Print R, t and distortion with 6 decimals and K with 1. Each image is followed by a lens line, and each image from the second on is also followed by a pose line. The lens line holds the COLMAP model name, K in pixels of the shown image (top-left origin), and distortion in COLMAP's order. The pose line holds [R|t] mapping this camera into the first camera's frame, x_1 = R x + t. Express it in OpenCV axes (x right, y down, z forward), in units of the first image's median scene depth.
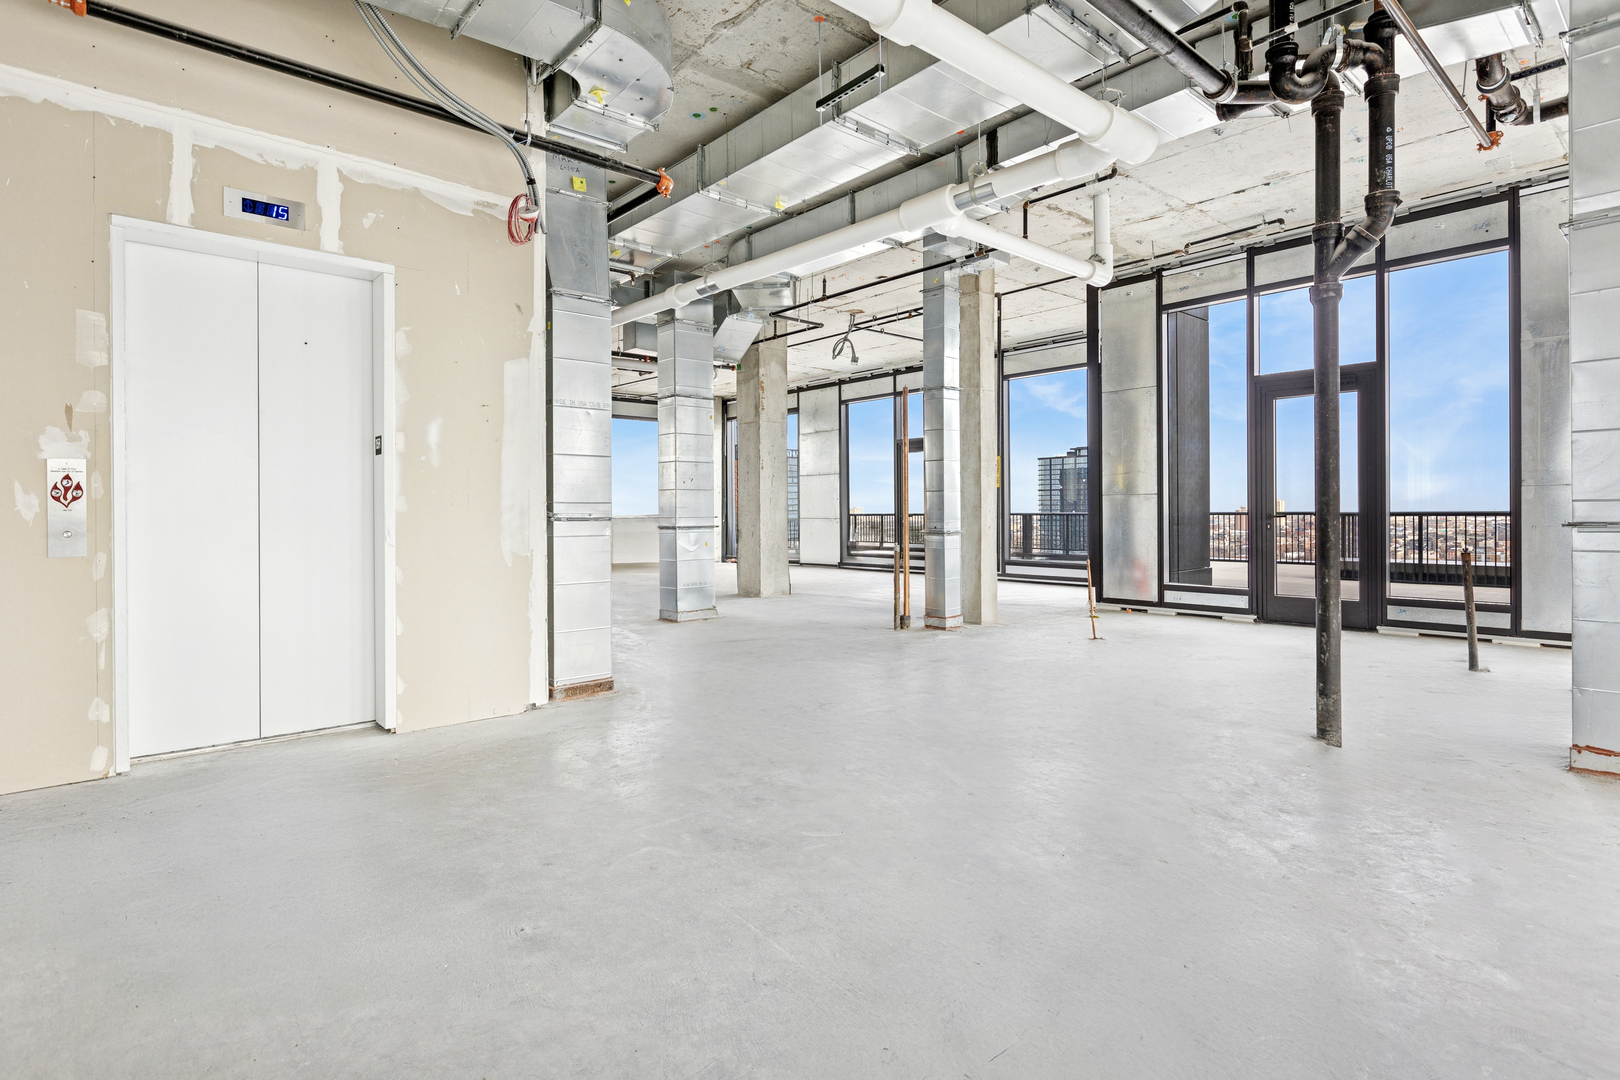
lens RADIAL K [[822.5, 0, 807.7], [0, 822.5, 505.1], [0, 0, 1]] dist [-0.000307, 0.000018]
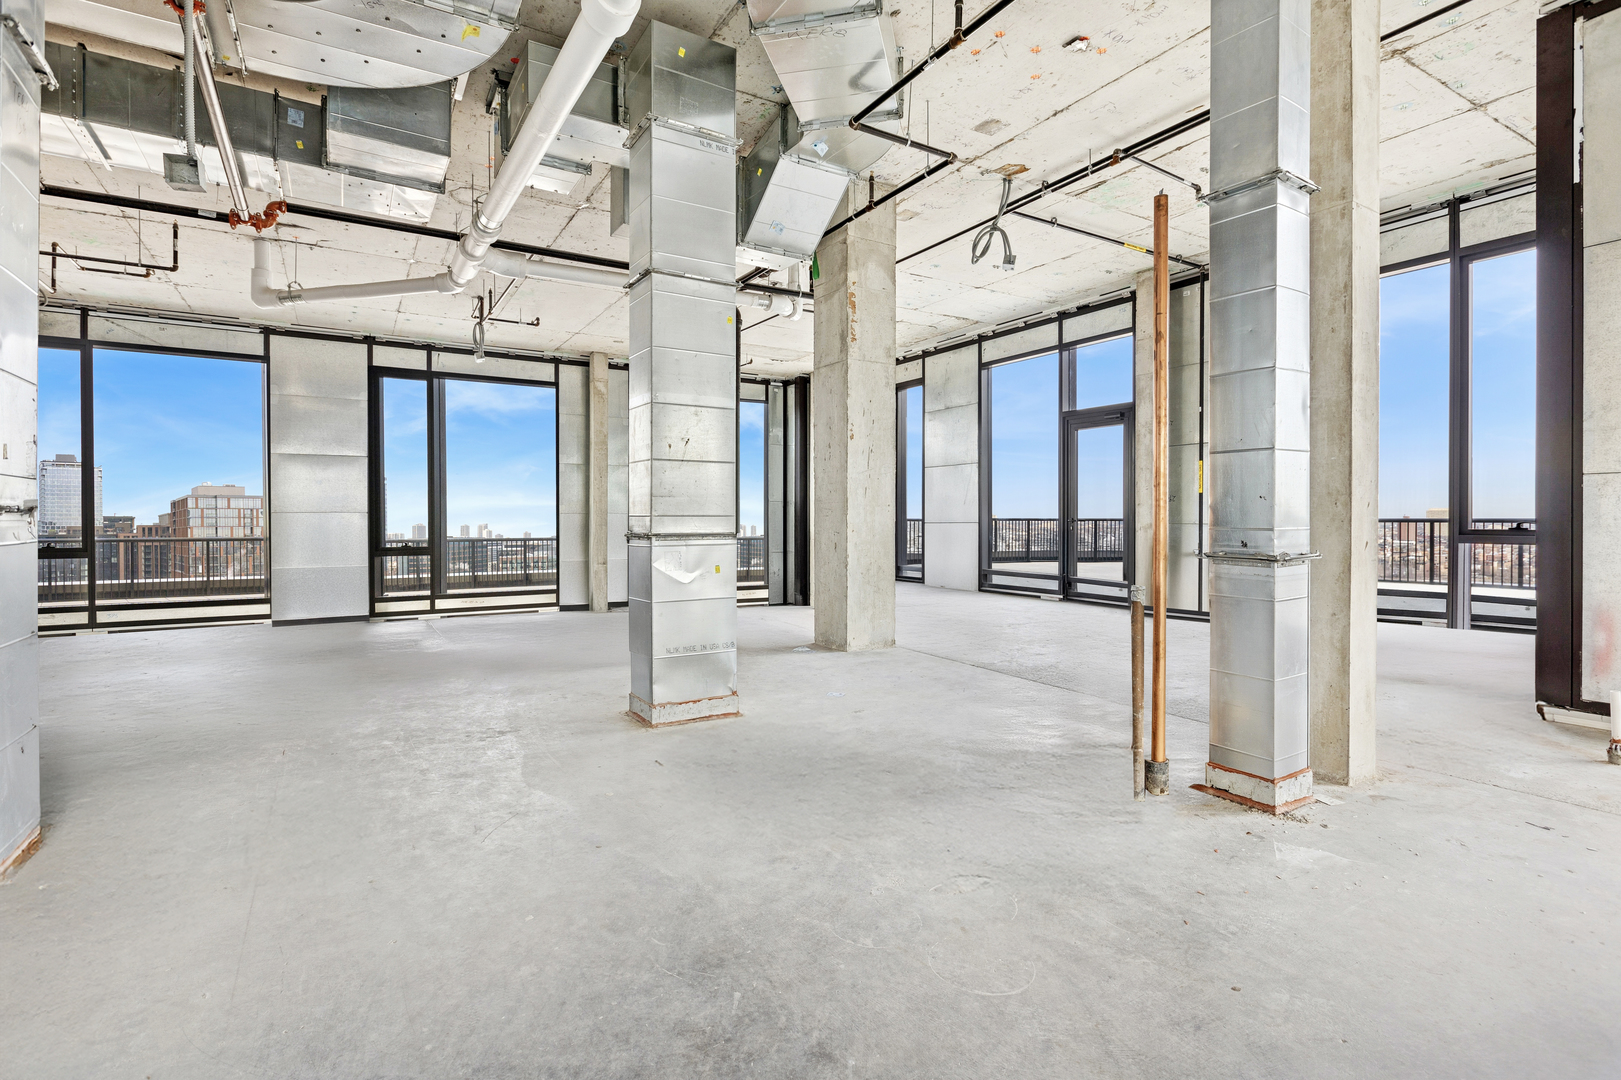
lens RADIAL K [[774.0, 0, 805.8], [0, 774.0, 515.2], [0, 0, 1]] dist [0.001570, 0.000222]
pose [[0.984825, 0.007251, -0.173398, 0.009765], [-0.006376, 0.999964, 0.005603, 0.008666], [0.173432, -0.004412, 0.984836, 0.409268]]
